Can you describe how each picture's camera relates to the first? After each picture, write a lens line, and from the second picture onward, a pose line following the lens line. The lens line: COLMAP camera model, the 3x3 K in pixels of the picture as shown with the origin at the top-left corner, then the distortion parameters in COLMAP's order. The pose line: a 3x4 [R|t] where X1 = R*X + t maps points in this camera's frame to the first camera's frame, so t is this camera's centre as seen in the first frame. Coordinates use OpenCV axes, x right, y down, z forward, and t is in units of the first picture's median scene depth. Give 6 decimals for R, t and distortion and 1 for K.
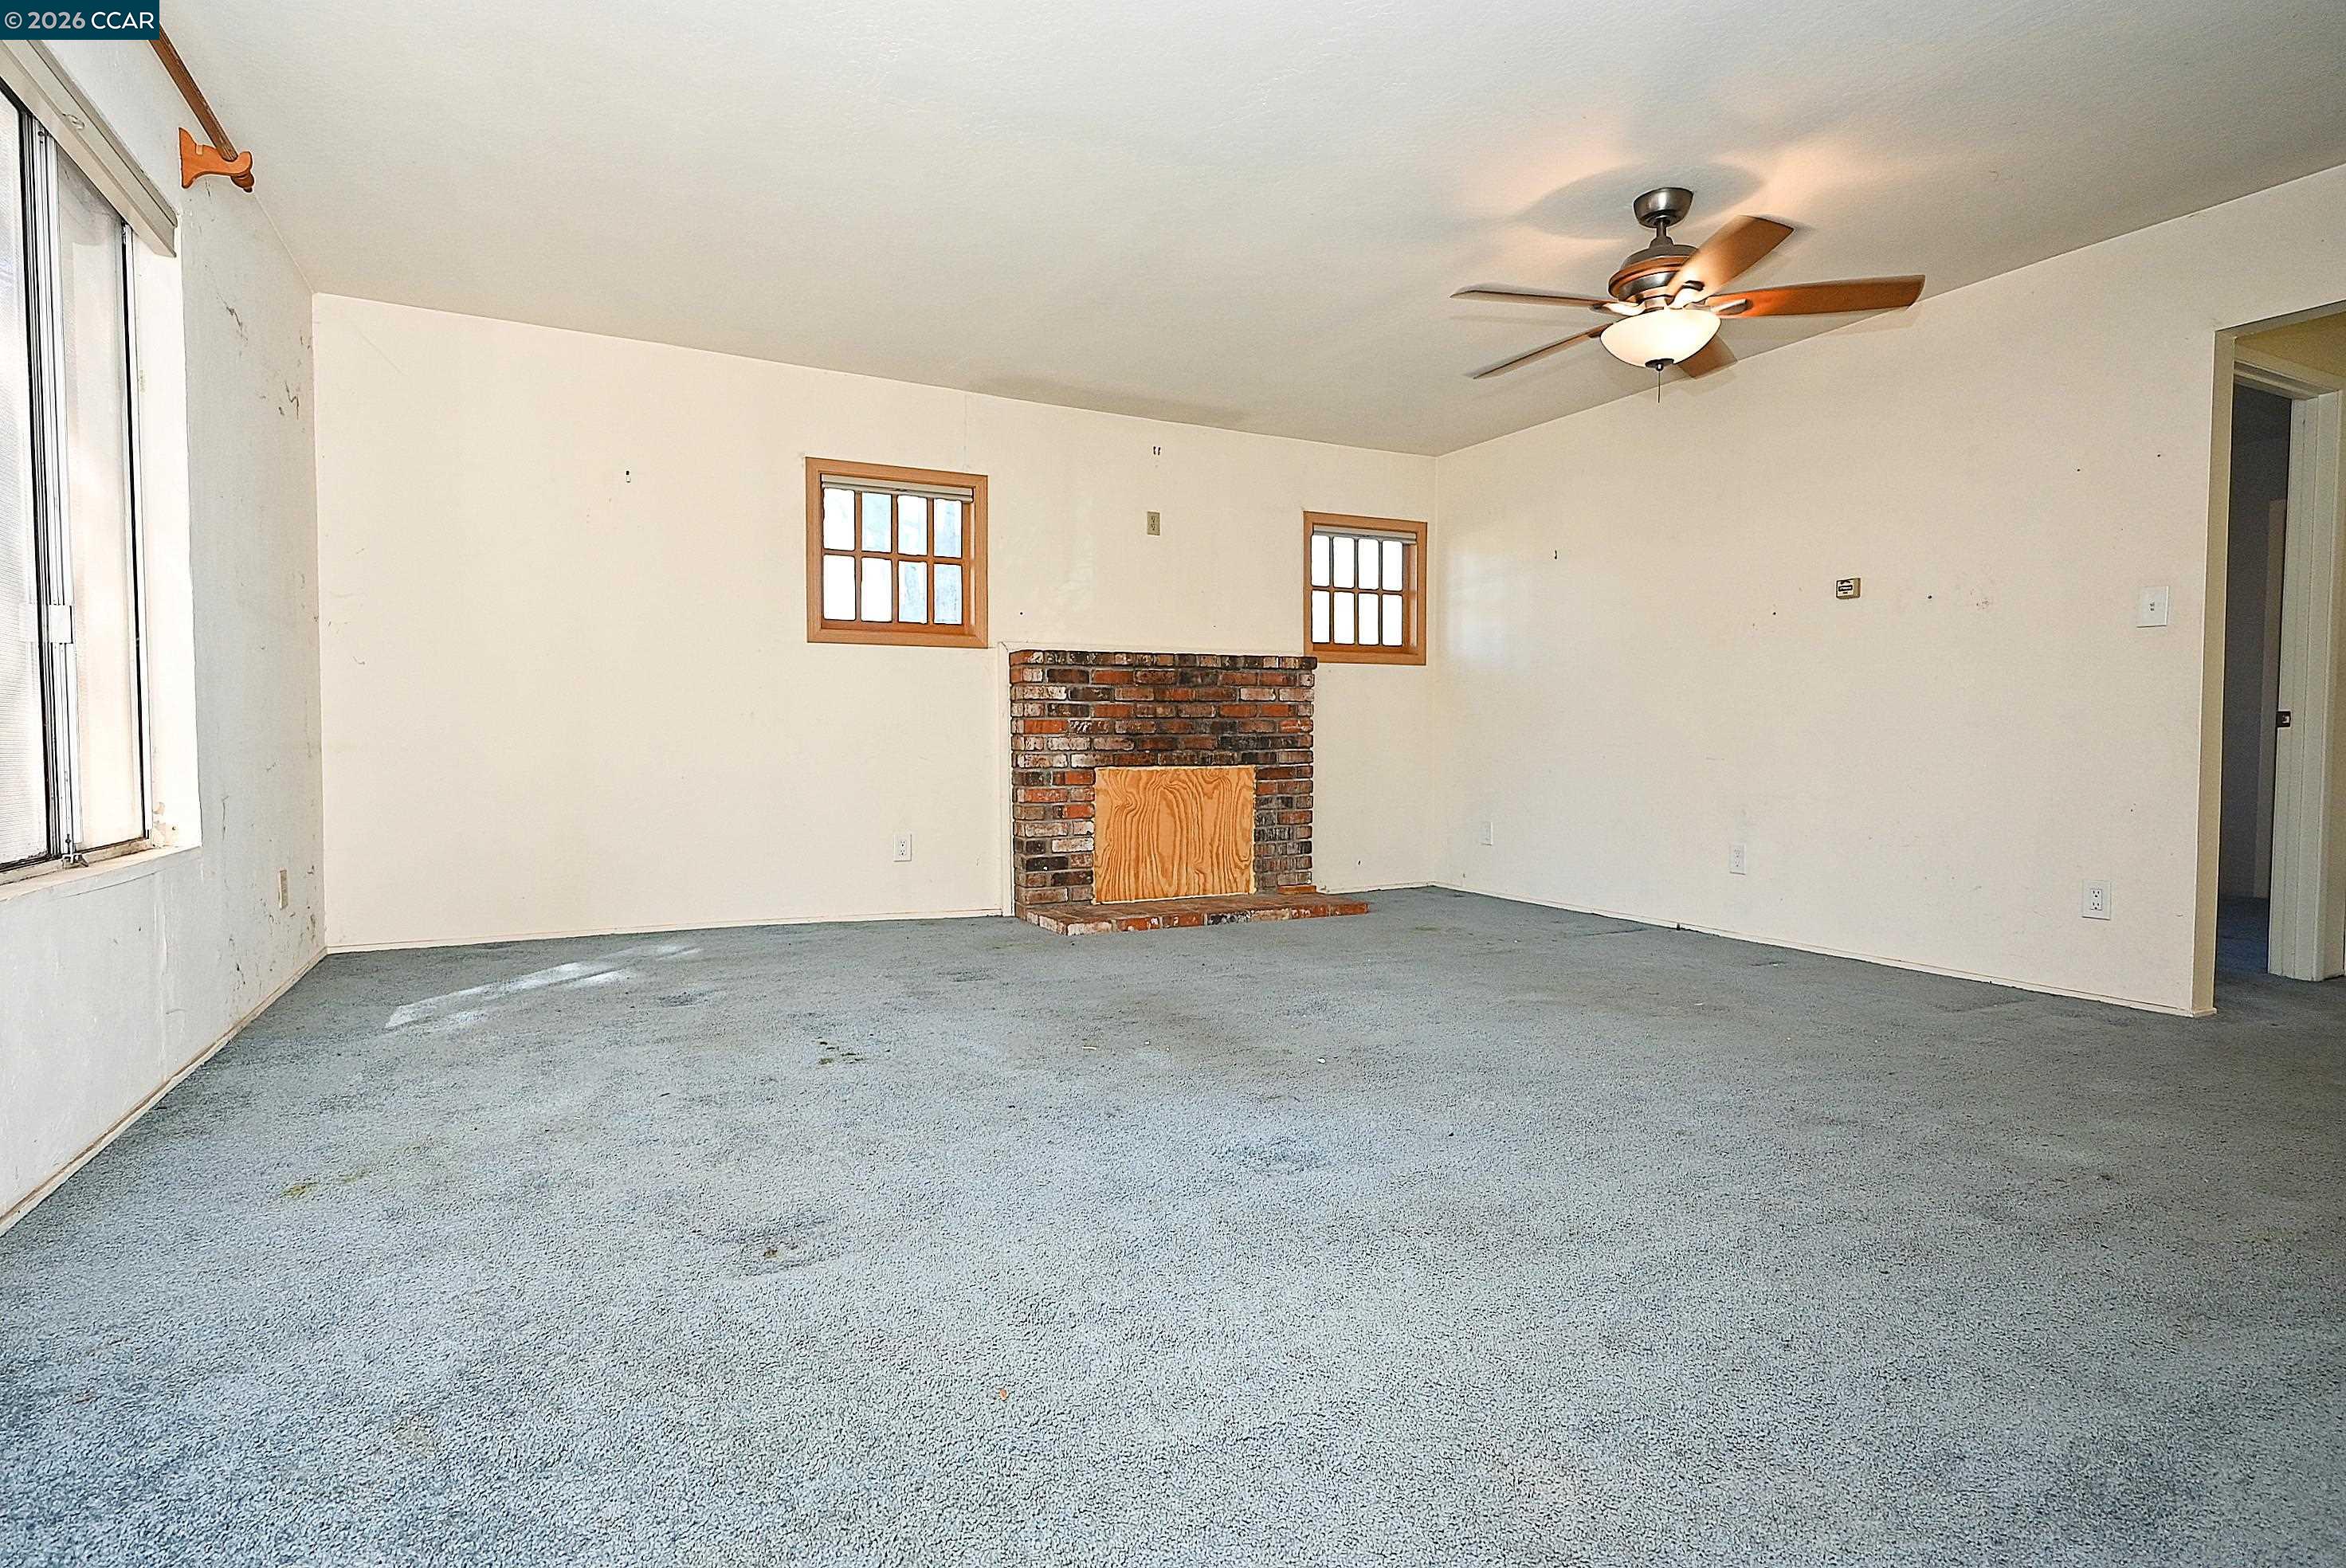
lens RADIAL K [[1161.5, 0, 1173.1], [0, 1161.5, 789.5], [0, 0, 1]] dist [-0.005239, -0.000032]
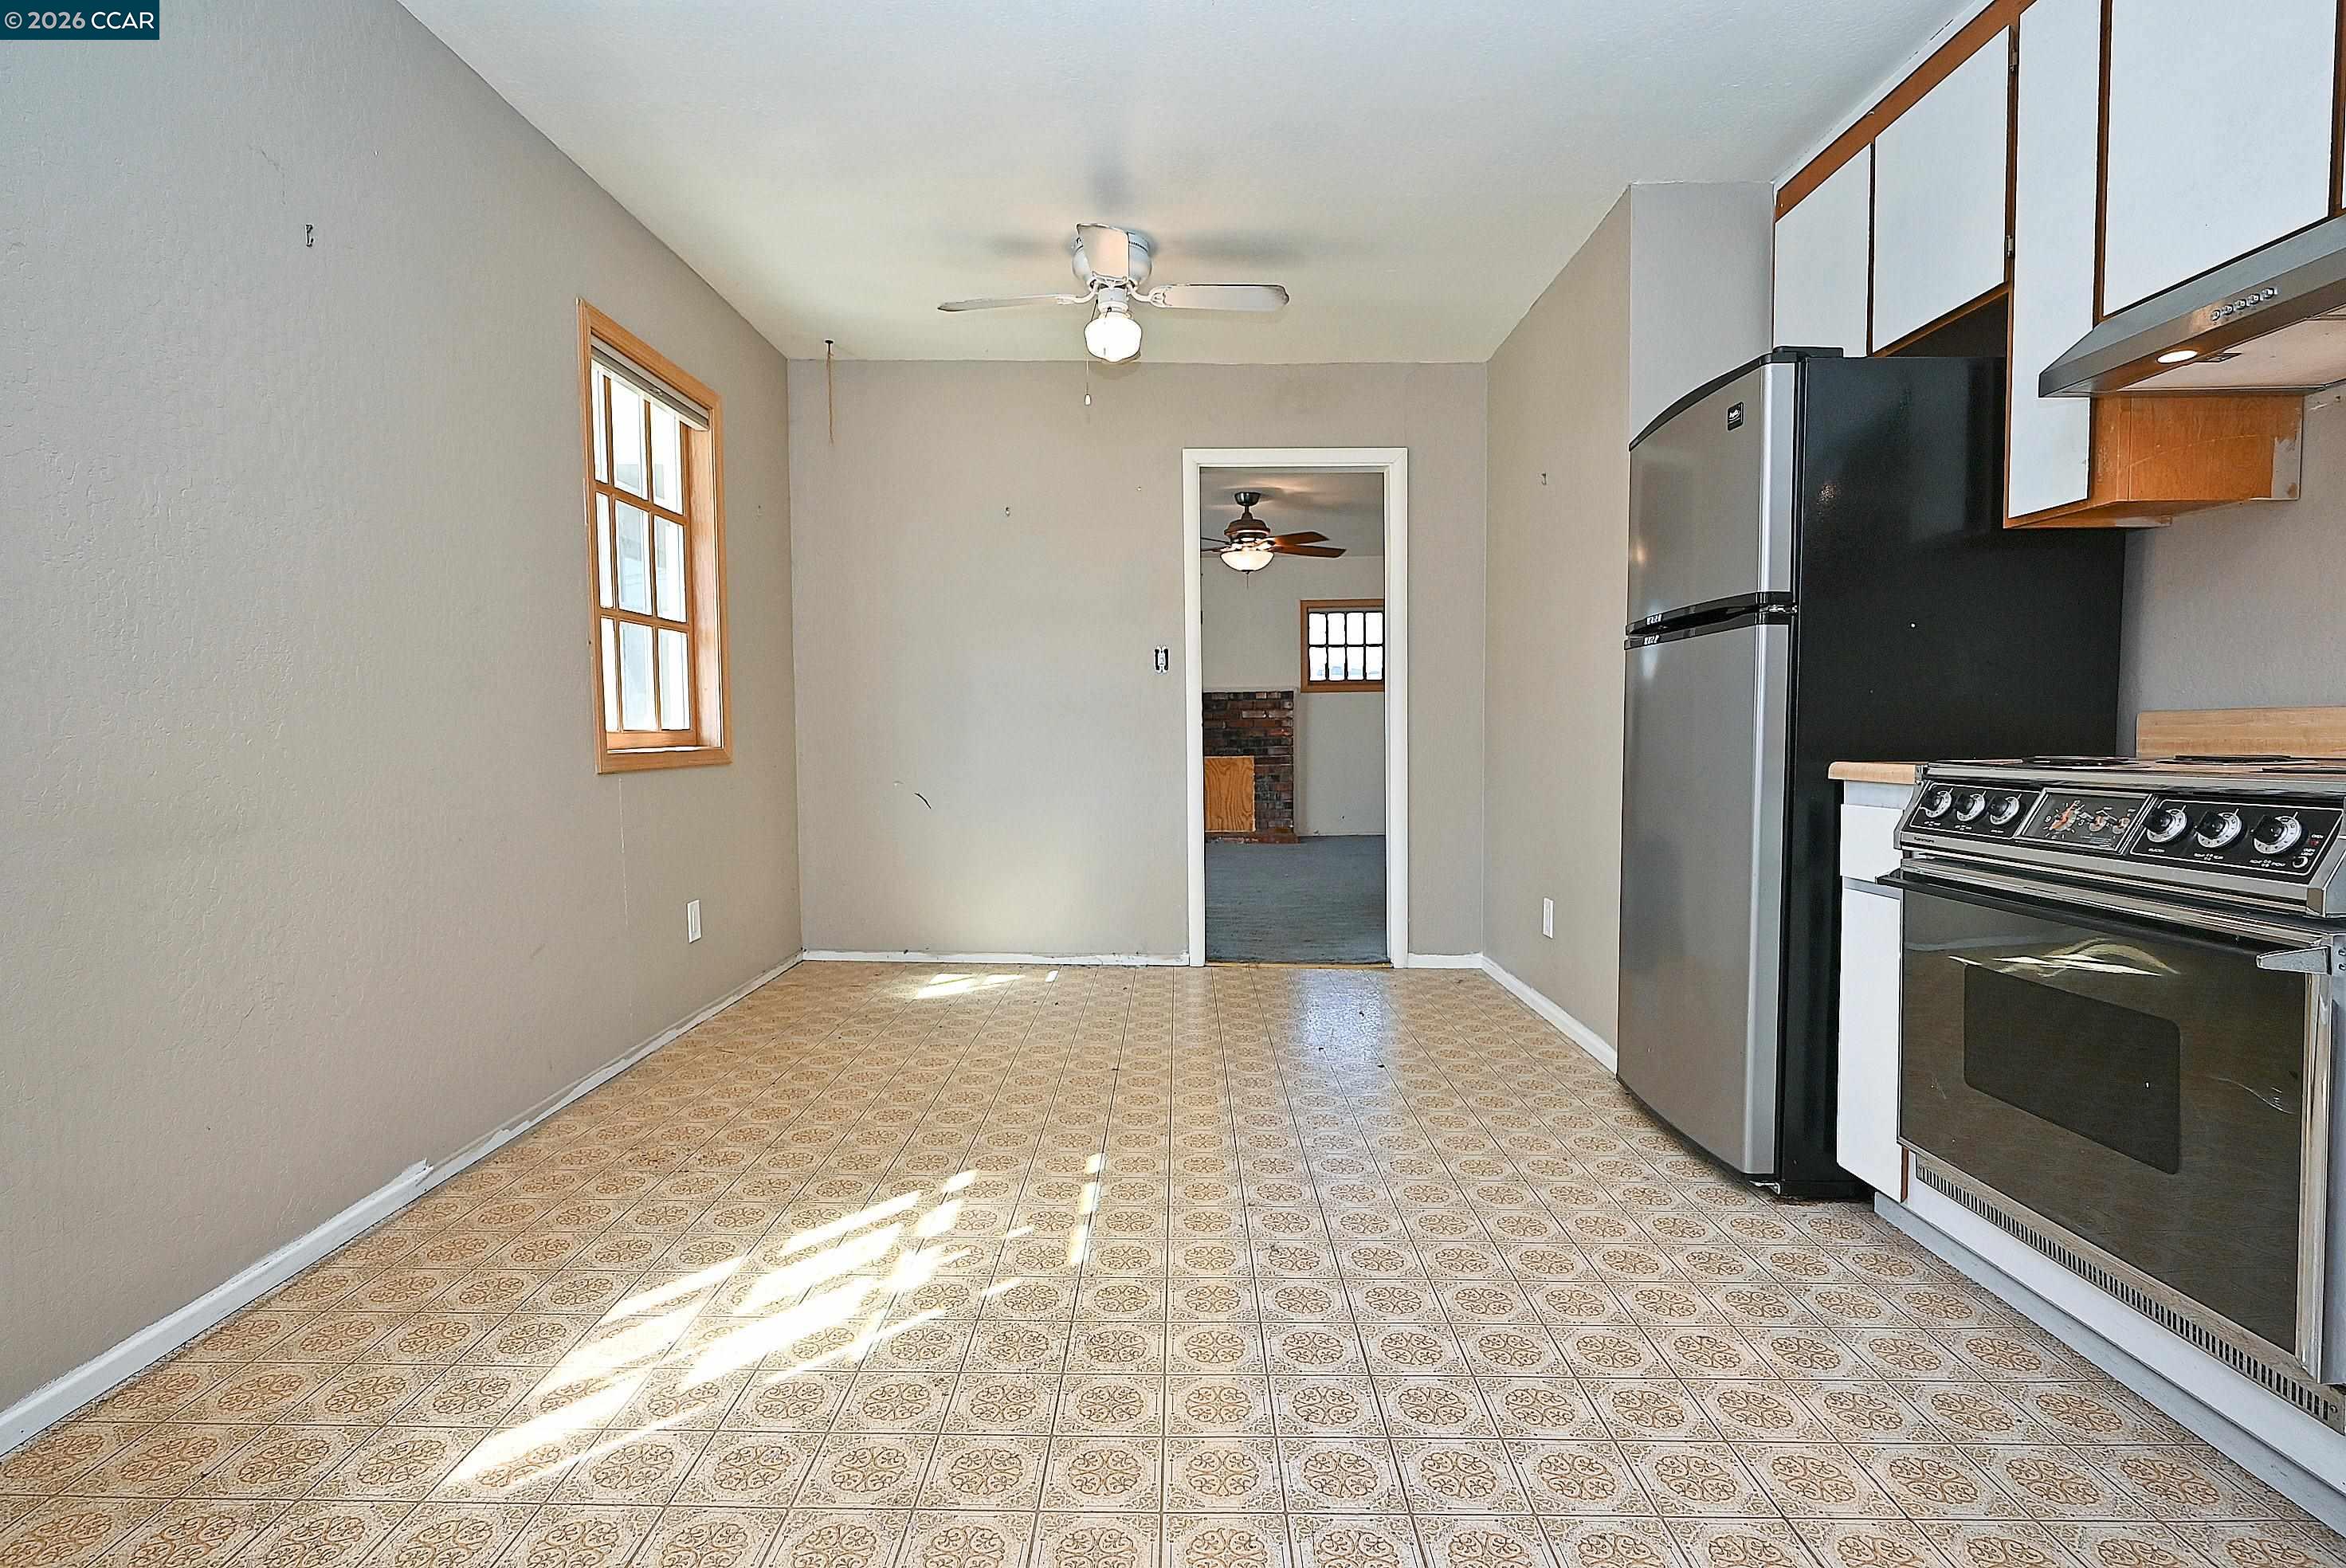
lens RADIAL K [[1161.5, 0, 1173.1], [0, 1161.5, 789.5], [0, 0, 1]] dist [-0.005239, -0.000032]
pose [[0.891421, 0.012815, -0.452994, 0.774134], [-0.010893, 0.999917, 0.006851, 0.018740], [0.453045, -0.001173, 0.891487, -0.600847]]
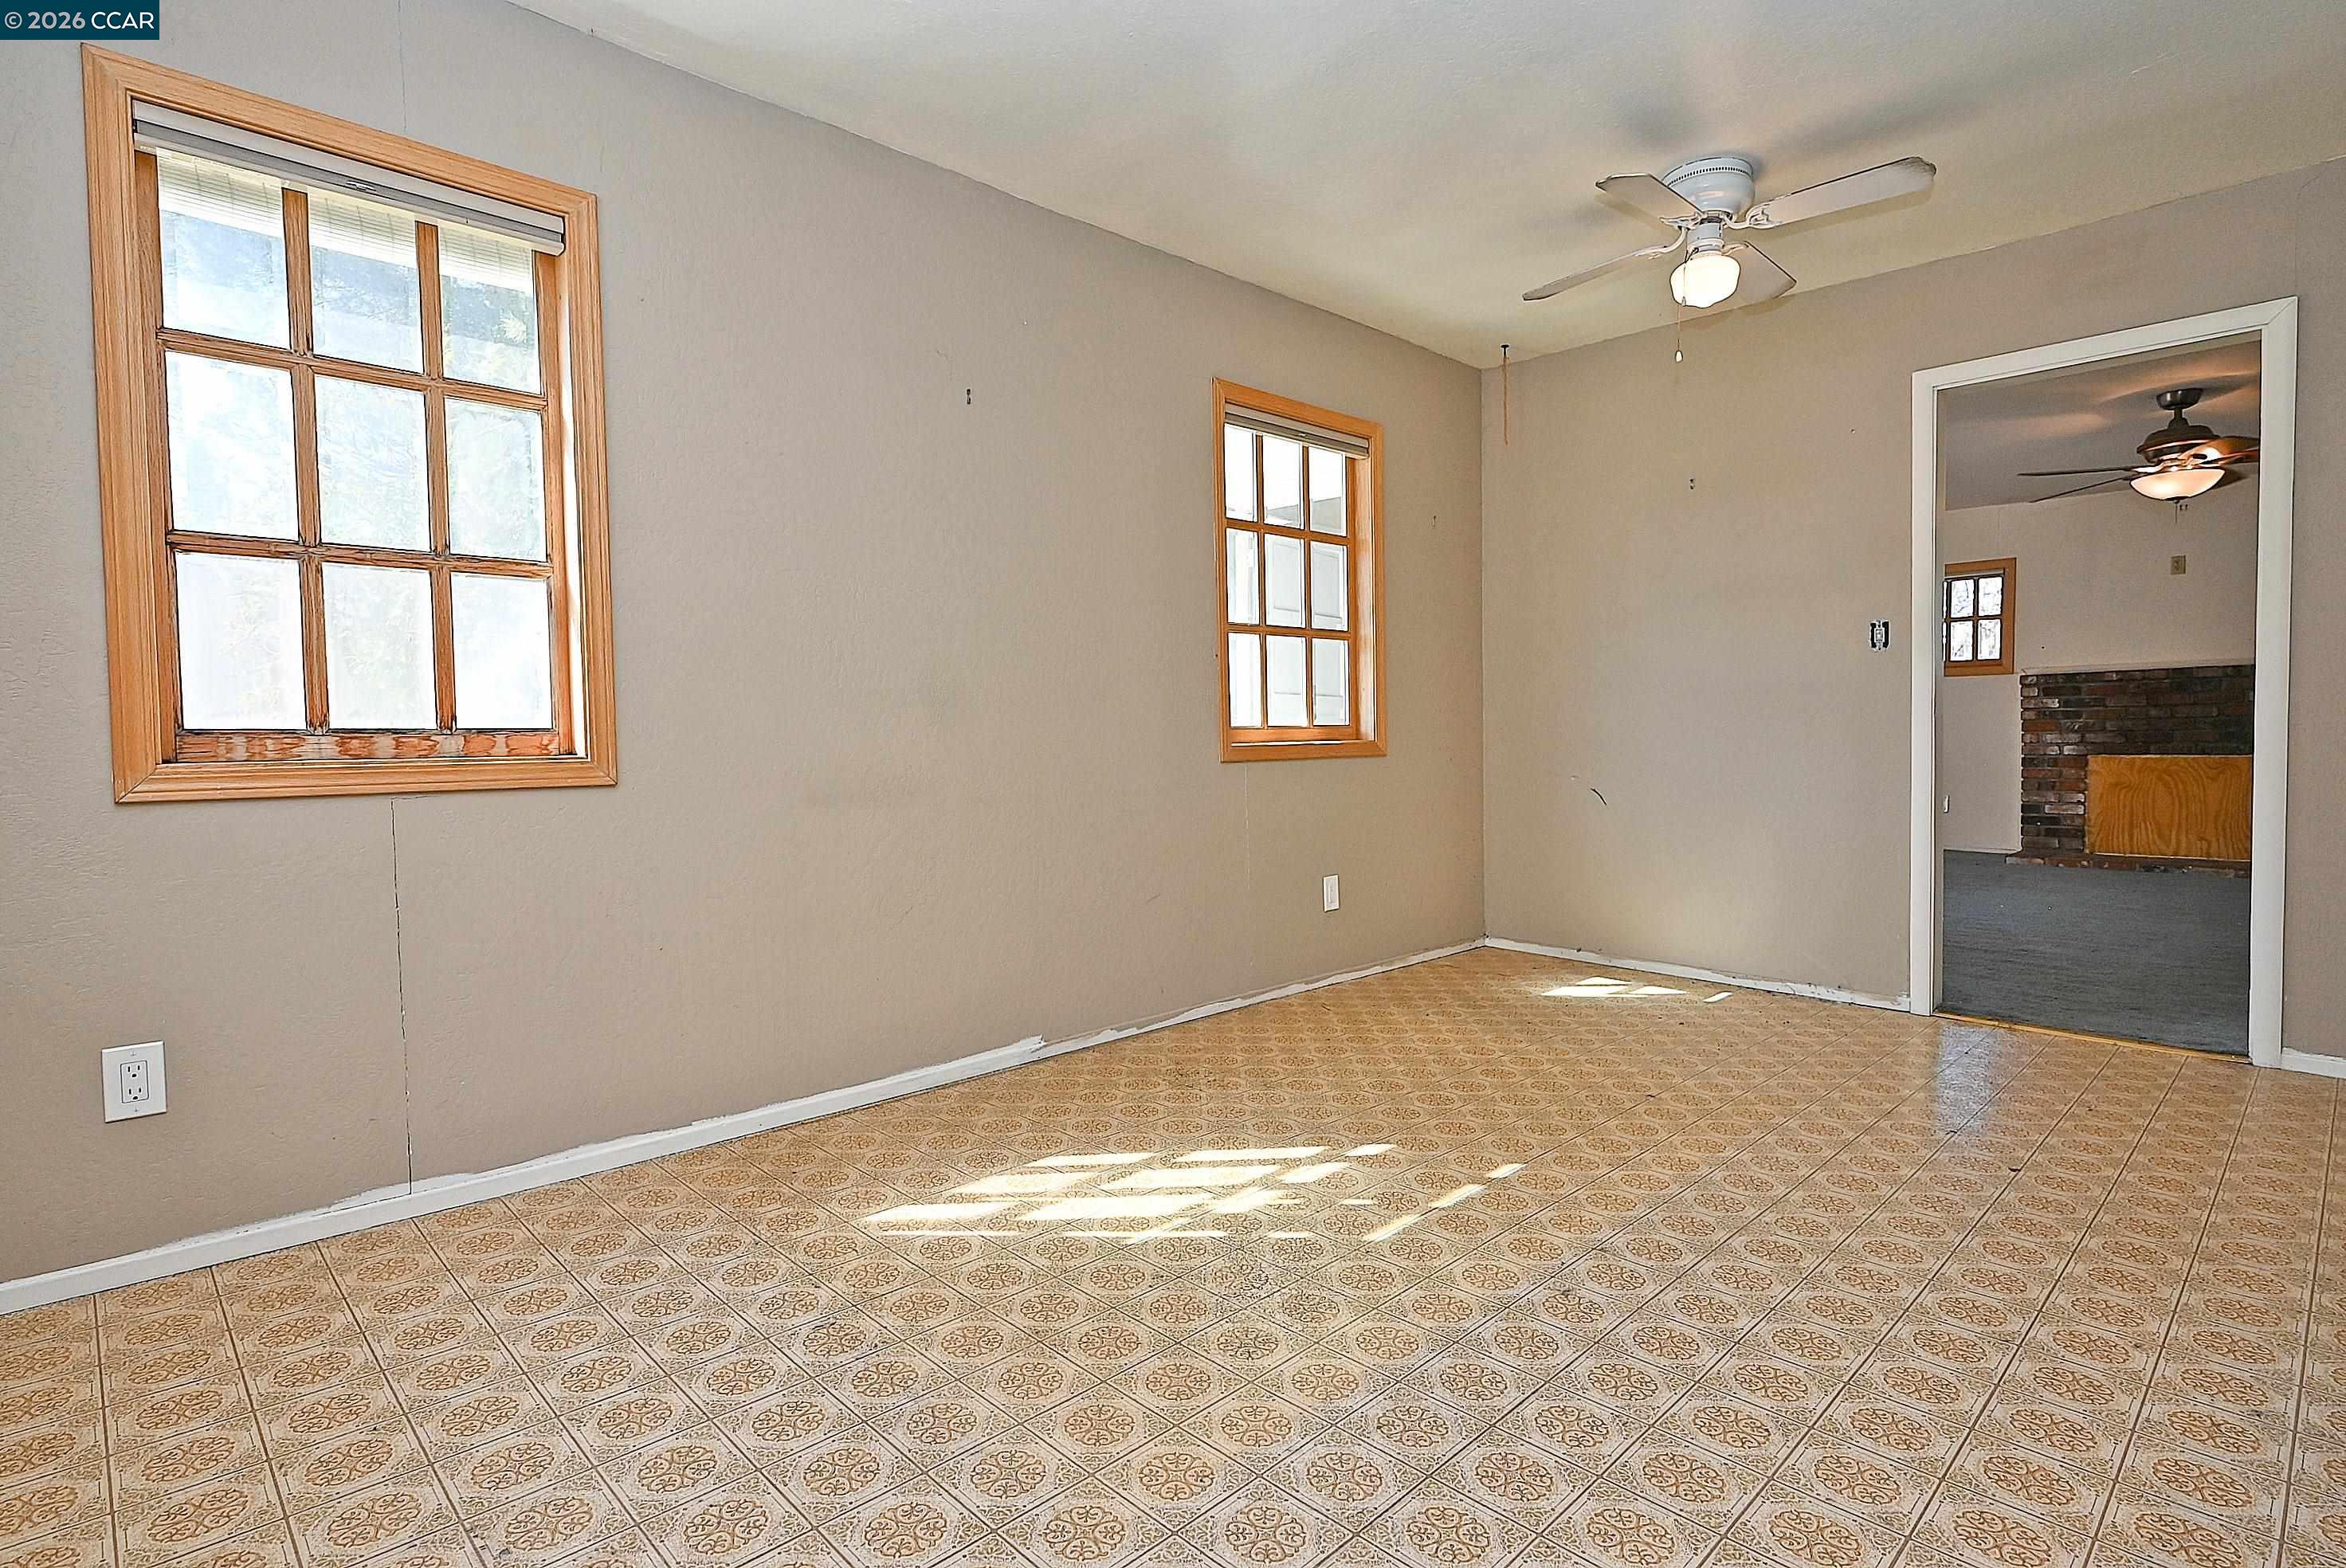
lens RADIAL K [[1176.4, 0, 1171.5], [0, 1176.4, 790.2], [0, 0, 1]] dist [-0.002865, 0.001145]
pose [[0.299930, 0.036794, -0.953251, 0.929978], [-0.030252, 0.999120, 0.029046, 0.015181], [0.953481, 0.020126, 0.300779, -0.463900]]
